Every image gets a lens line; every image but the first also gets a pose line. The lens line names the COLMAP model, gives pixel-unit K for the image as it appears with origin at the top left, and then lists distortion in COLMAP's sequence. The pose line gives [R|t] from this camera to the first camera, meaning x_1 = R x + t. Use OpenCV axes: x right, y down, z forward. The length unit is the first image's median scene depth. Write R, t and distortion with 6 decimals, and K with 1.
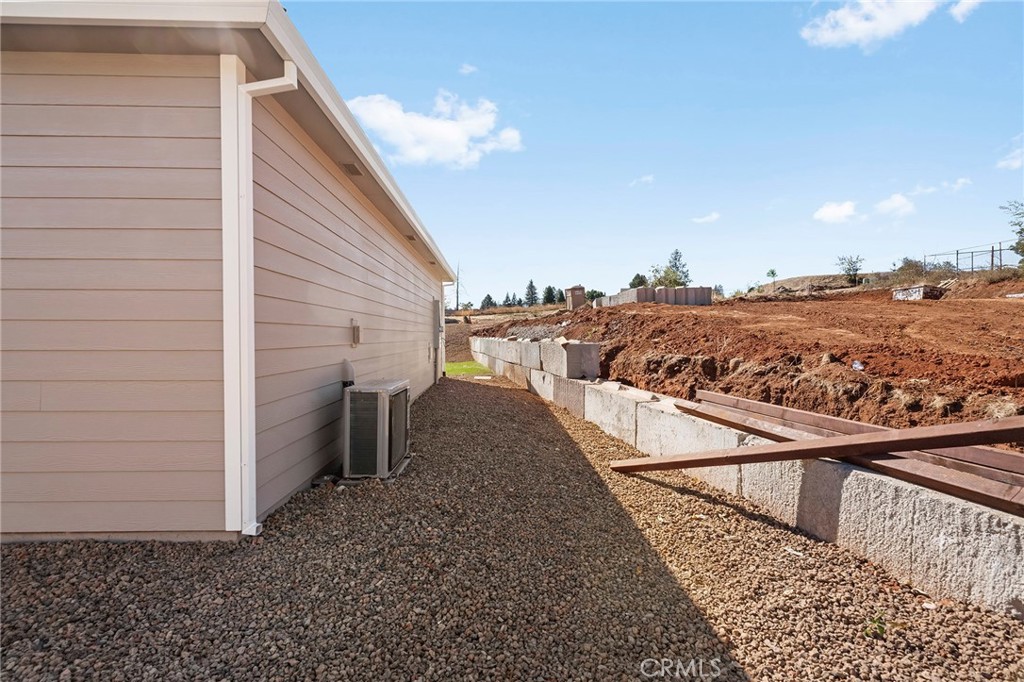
lens RADIAL K [[467.6, 0, 512.7], [0, 467.6, 344.1], [0, 0, 1]] dist [-0.004806, 0.000512]
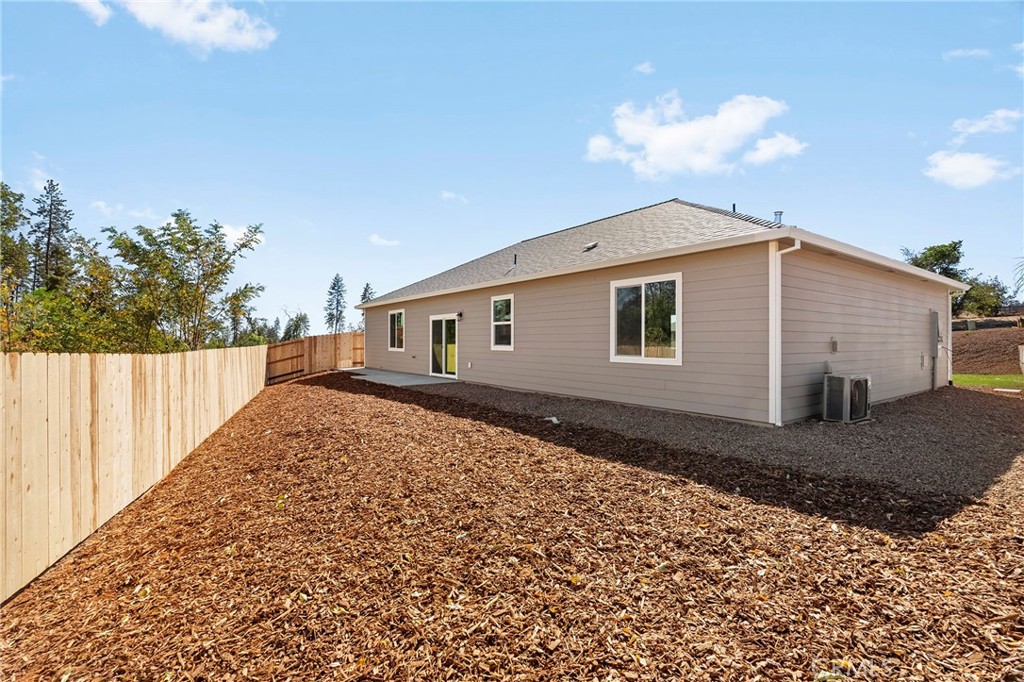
lens RADIAL K [[467.6, 0, 511.8], [0, 467.6, 341.7], [0, 0, 1]] dist [-0.004806, 0.000512]
pose [[0.560550, 0.000531, -0.828120, 0.729940], [-0.014403, 0.999855, -0.009108, -0.008499], [0.827995, 0.017033, 0.560476, -1.639388]]
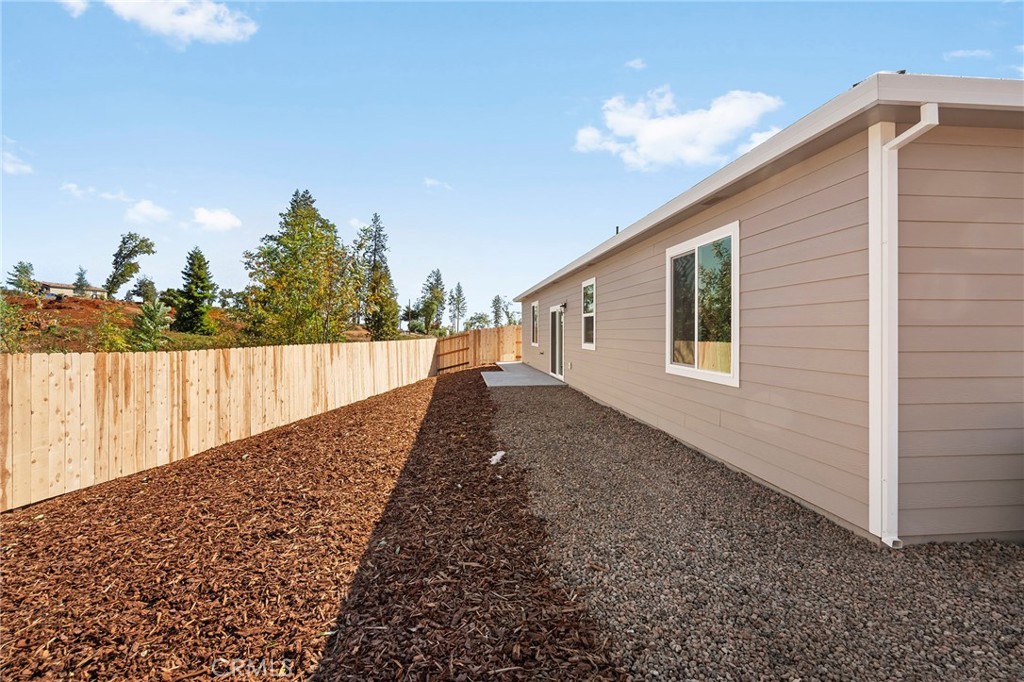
lens RADIAL K [[467.6, 0, 512.4], [0, 467.6, 331.9], [0, 0, 1]] dist [-0.004806, 0.000512]
pose [[0.069907, -0.001795, -0.997552, 0.477924], [-0.018601, 0.999822, -0.003102, -0.077489], [0.997380, 0.018772, 0.069861, 0.021085]]
